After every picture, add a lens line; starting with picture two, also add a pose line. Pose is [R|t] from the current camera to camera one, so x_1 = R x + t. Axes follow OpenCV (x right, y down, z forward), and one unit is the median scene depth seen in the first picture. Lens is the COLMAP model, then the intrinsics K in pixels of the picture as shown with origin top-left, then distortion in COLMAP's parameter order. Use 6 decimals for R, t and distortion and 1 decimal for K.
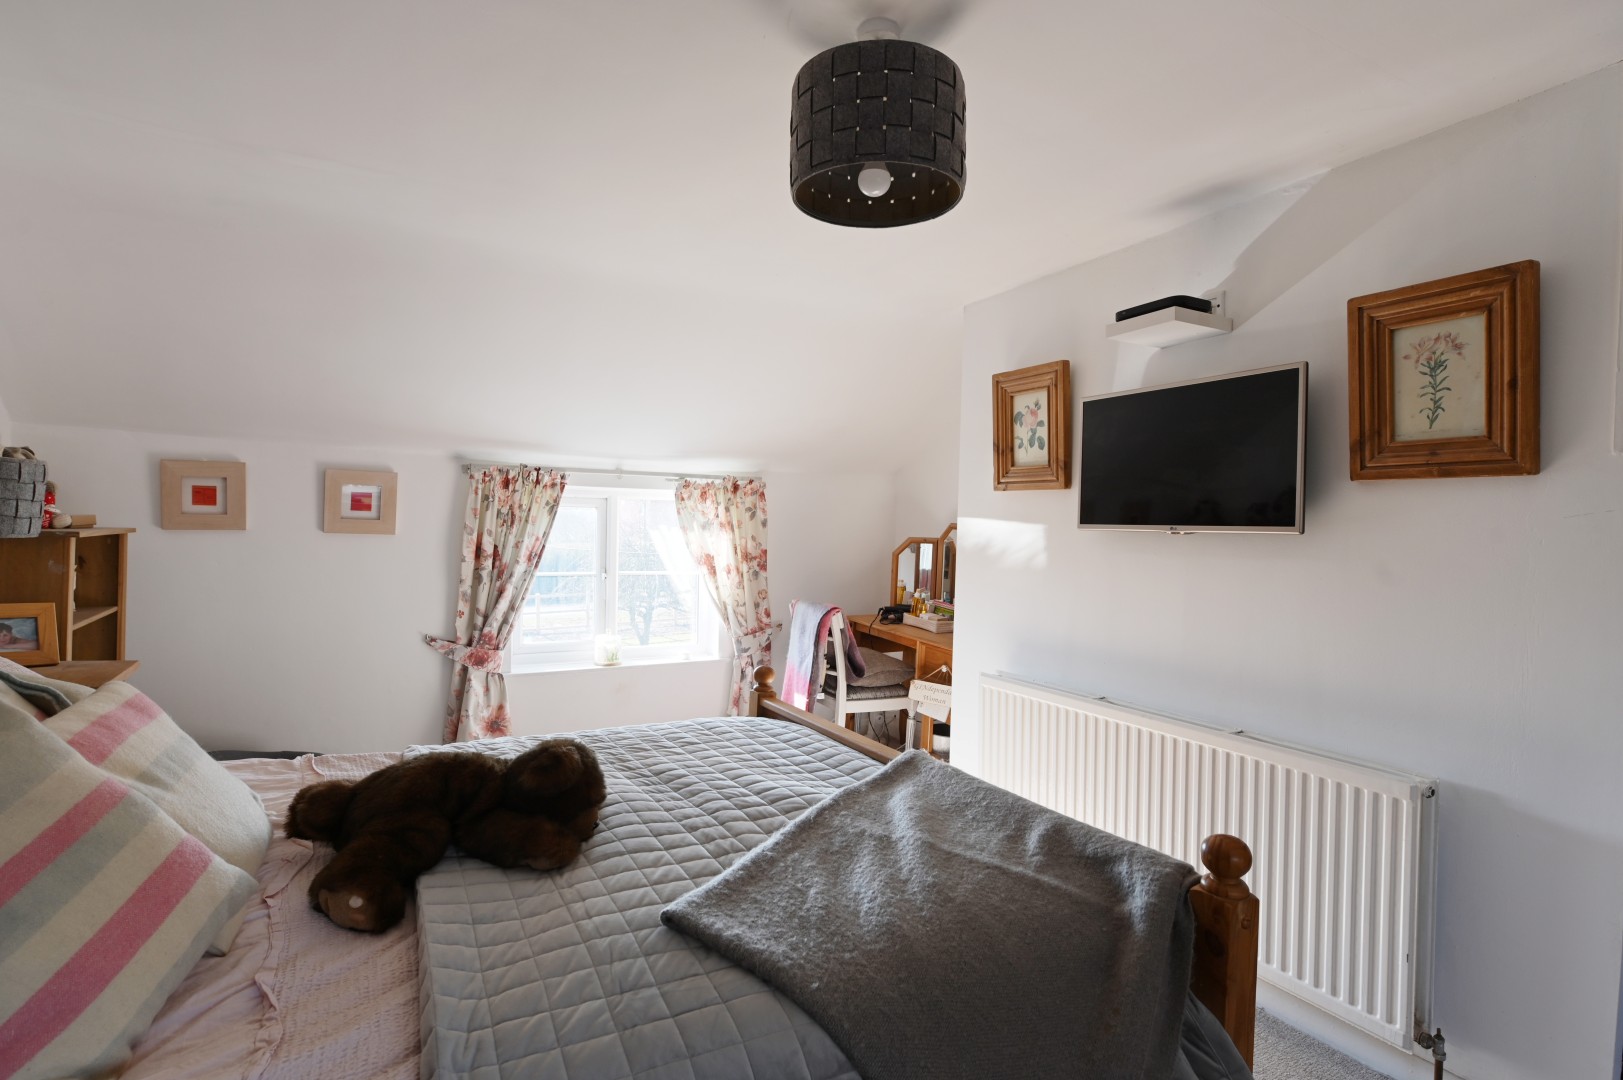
lens RADIAL K [[818.6, 0, 809.1], [0, 818.6, 533.3], [0, 0, 1]] dist [-0.006913, -0.000873]
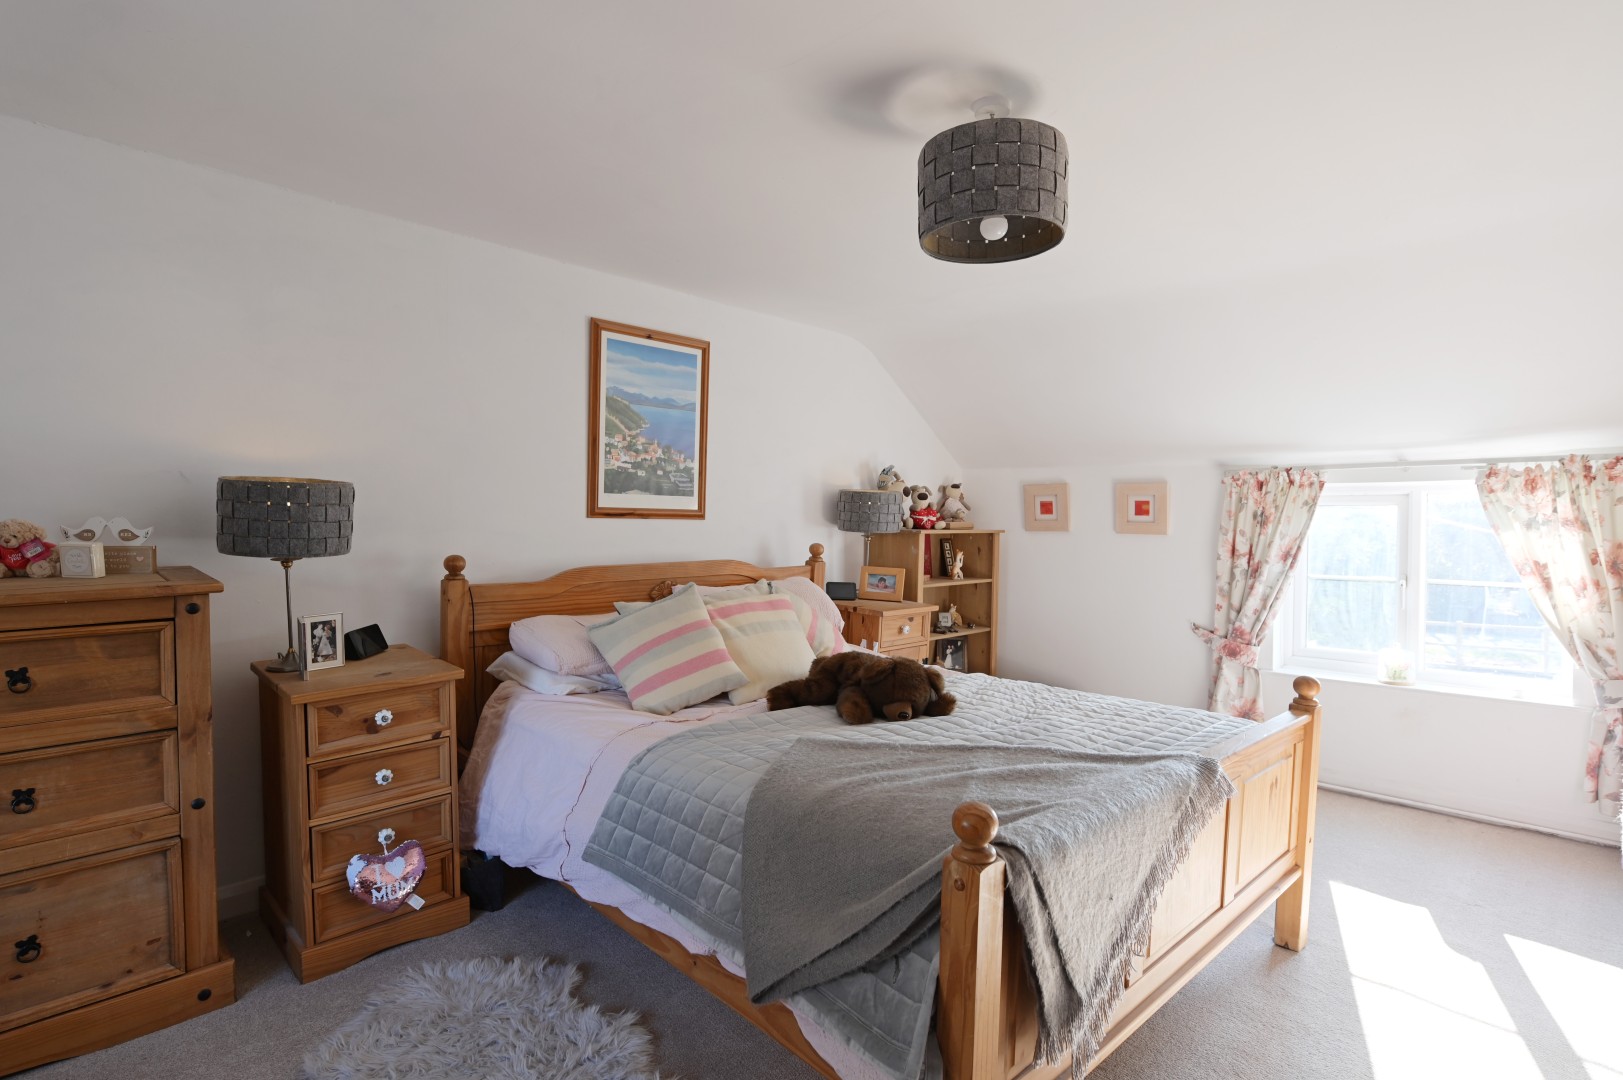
lens RADIAL K [[818.6, 0, 808.0], [0, 818.6, 535.7], [0, 0, 1]] dist [-0.006913, -0.000873]
pose [[0.276061, -0.002656, -0.961136, 0.465904], [-0.009481, 0.999940, -0.005486, 0.013558], [0.961093, 0.010627, 0.276020, 0.164820]]
